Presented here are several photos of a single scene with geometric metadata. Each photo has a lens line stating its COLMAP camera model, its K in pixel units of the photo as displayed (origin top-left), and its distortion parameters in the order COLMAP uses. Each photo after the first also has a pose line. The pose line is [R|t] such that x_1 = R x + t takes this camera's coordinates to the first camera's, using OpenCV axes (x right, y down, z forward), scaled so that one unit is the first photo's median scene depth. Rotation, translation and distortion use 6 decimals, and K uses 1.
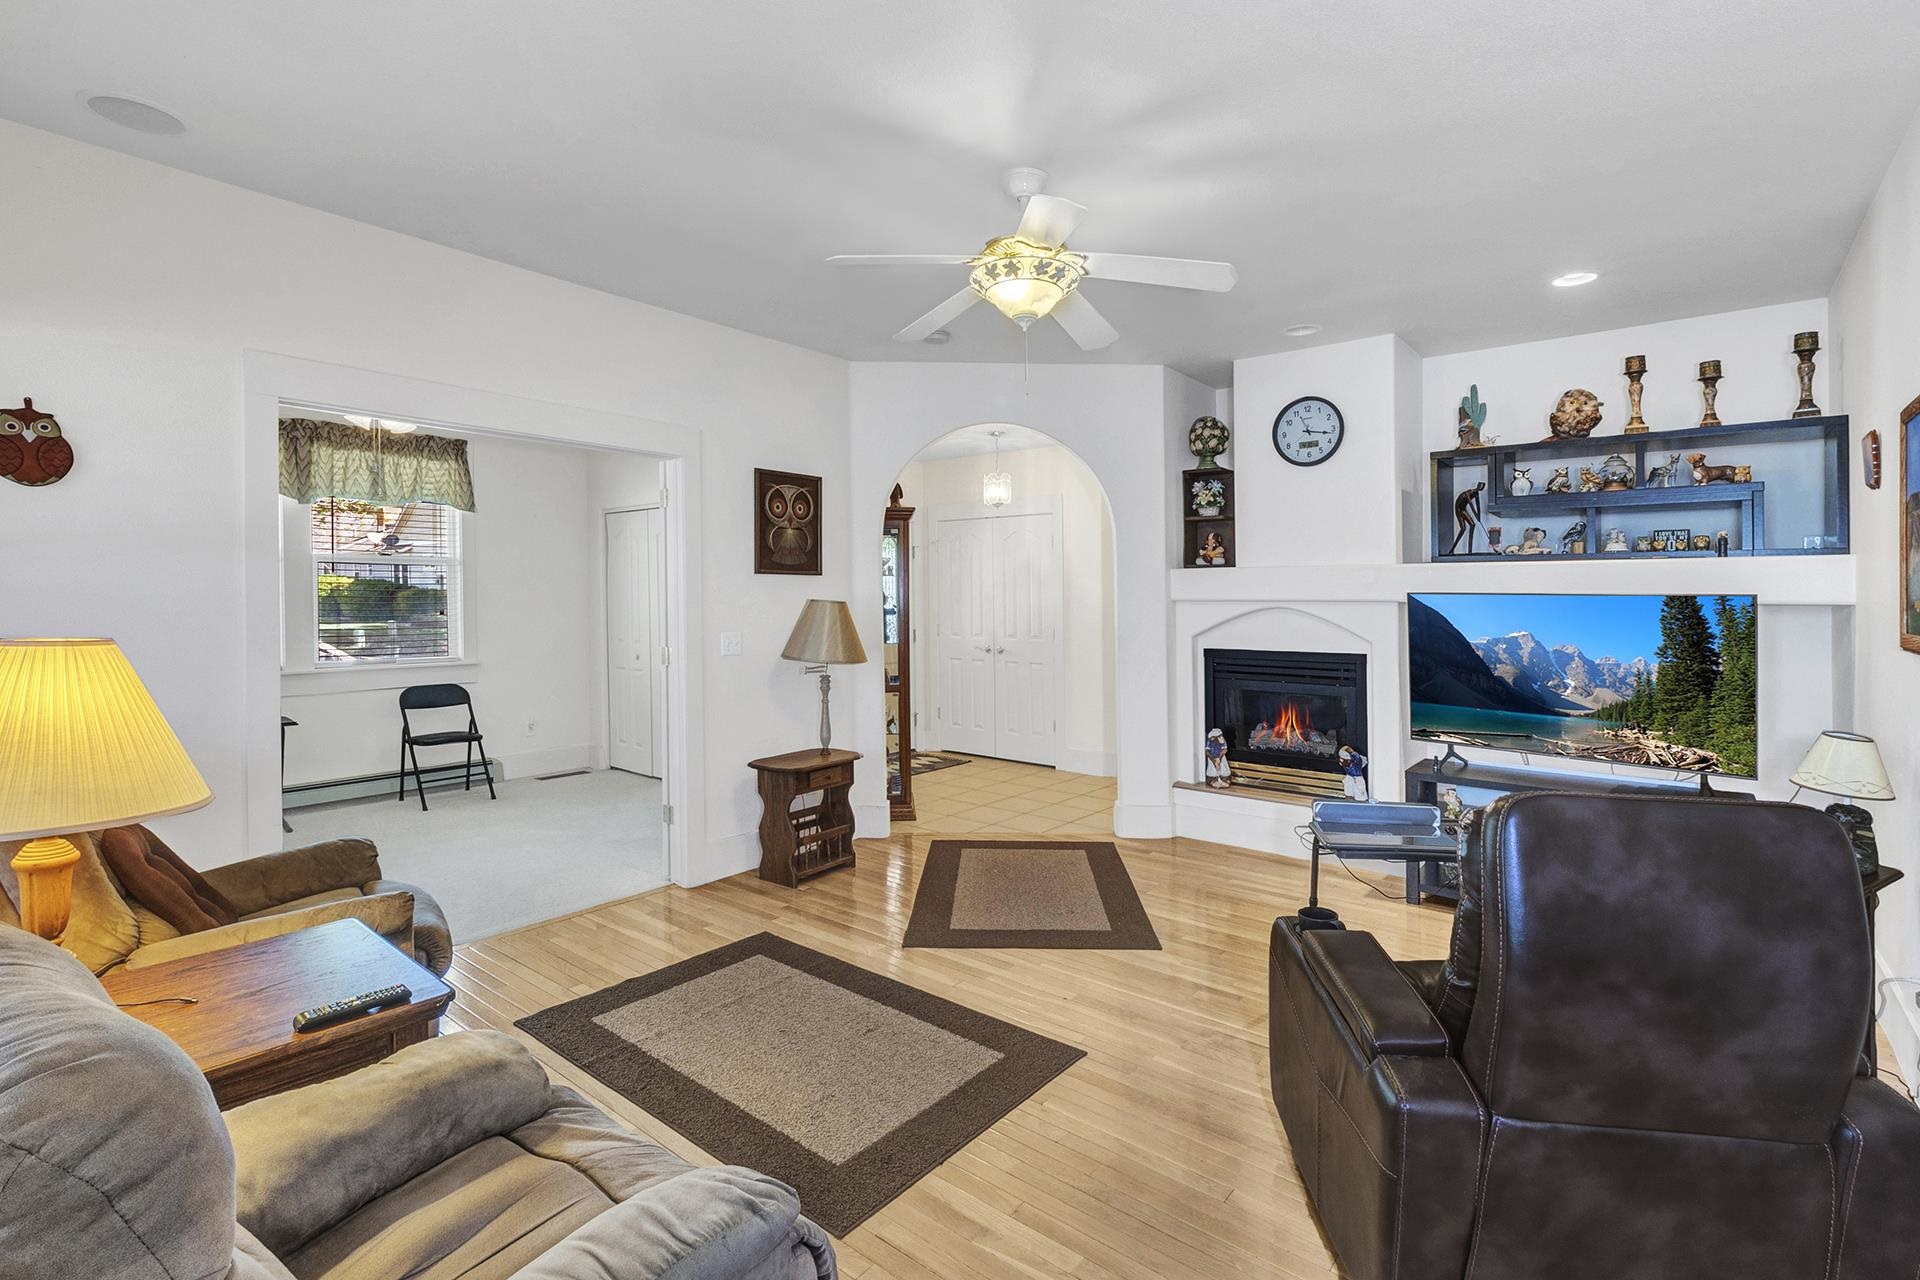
lens RADIAL K [[883.0, 0, 966.2], [0, 883.0, 599.5], [0, 0, 1]] dist [0.000155, -0.000056]
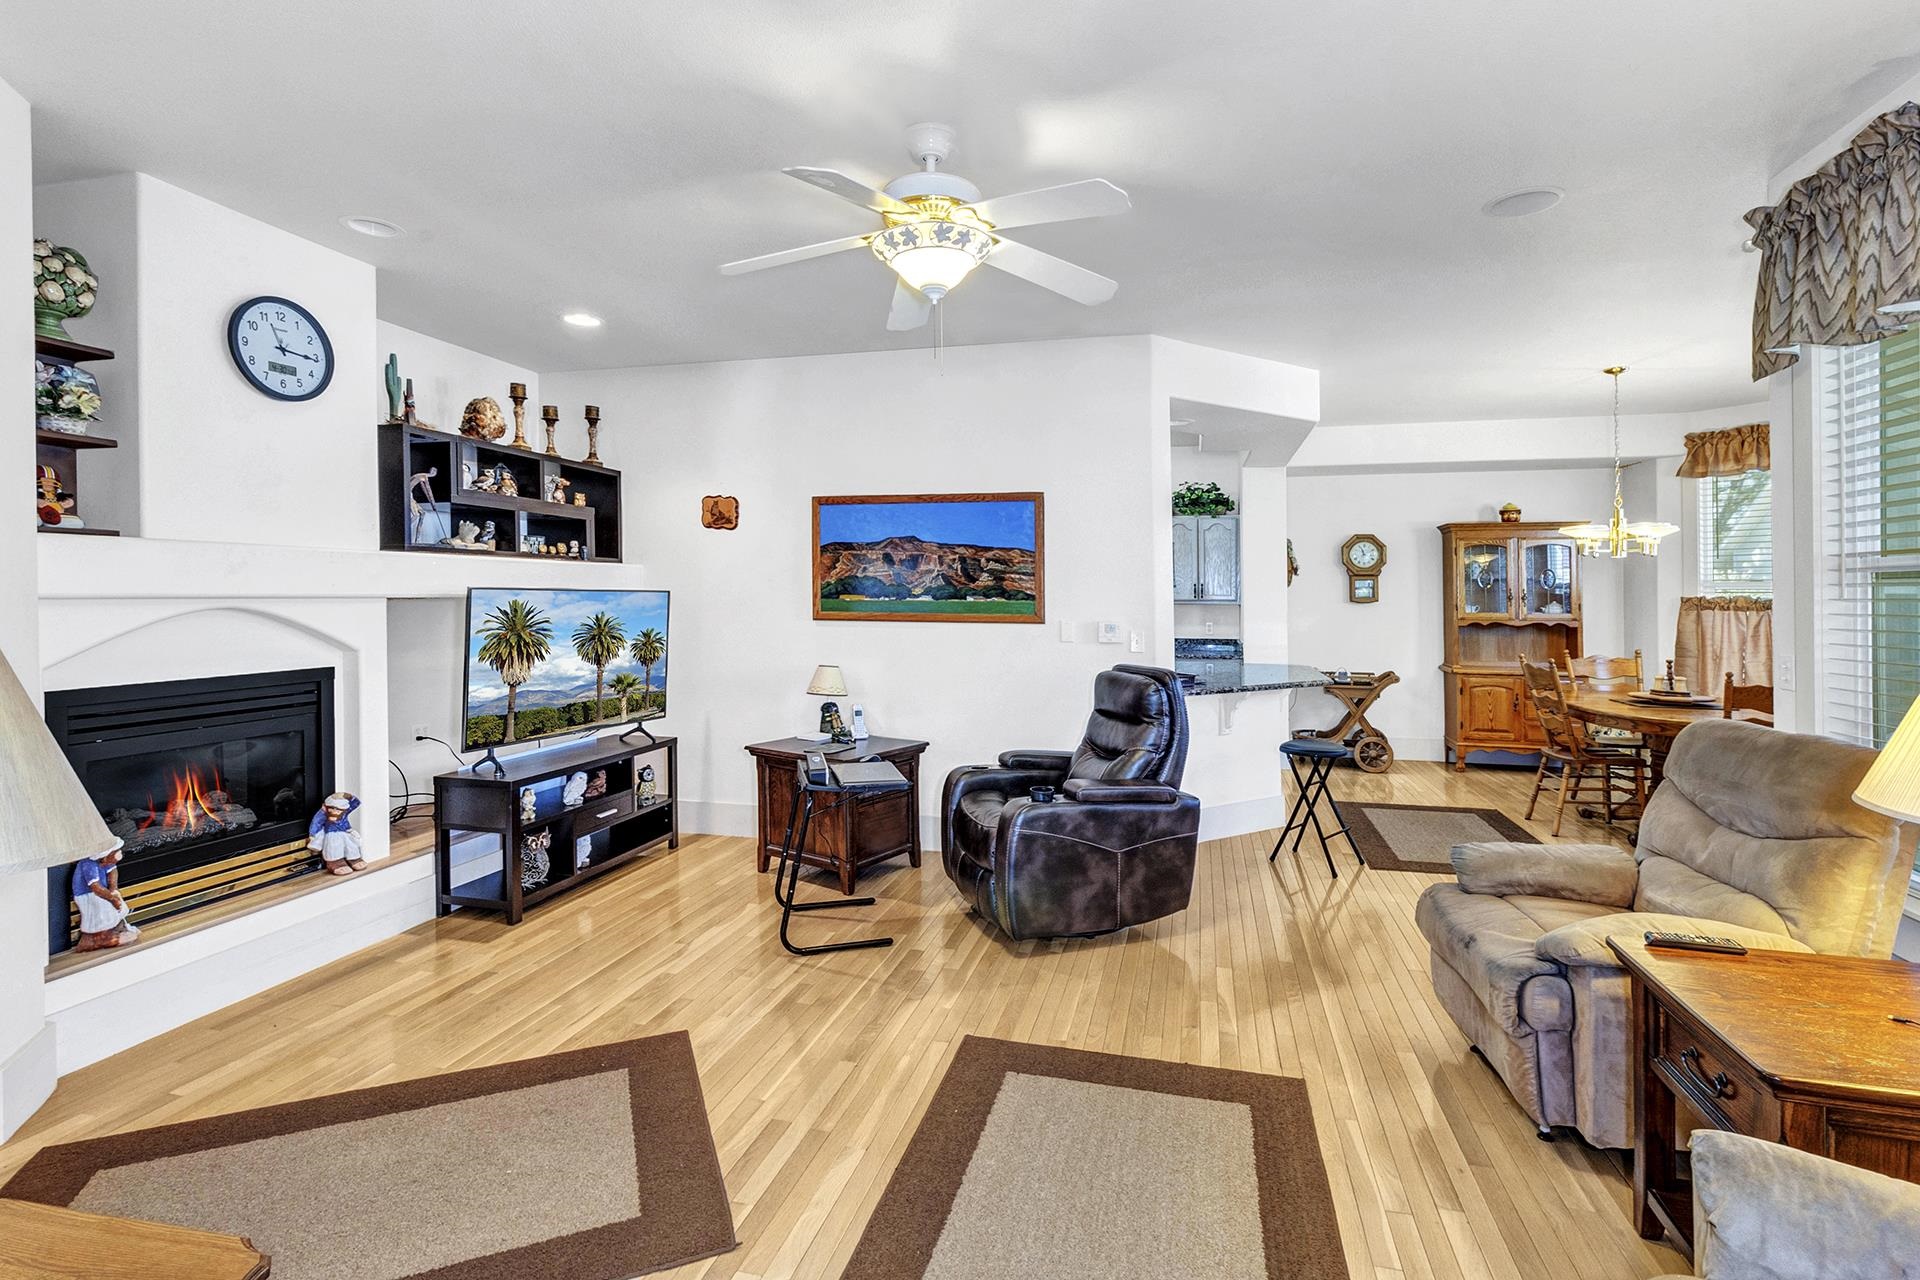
lens RADIAL K [[883.0, 0, 966.2], [0, 883.0, 599.5], [0, 0, 1]] dist [0.000155, -0.000056]
pose [[-0.418417, -0.013324, 0.908157, -0.464773], [-0.008590, 0.999906, 0.010713, -0.009680], [-0.908214, -0.003319, -0.418492, 0.825925]]
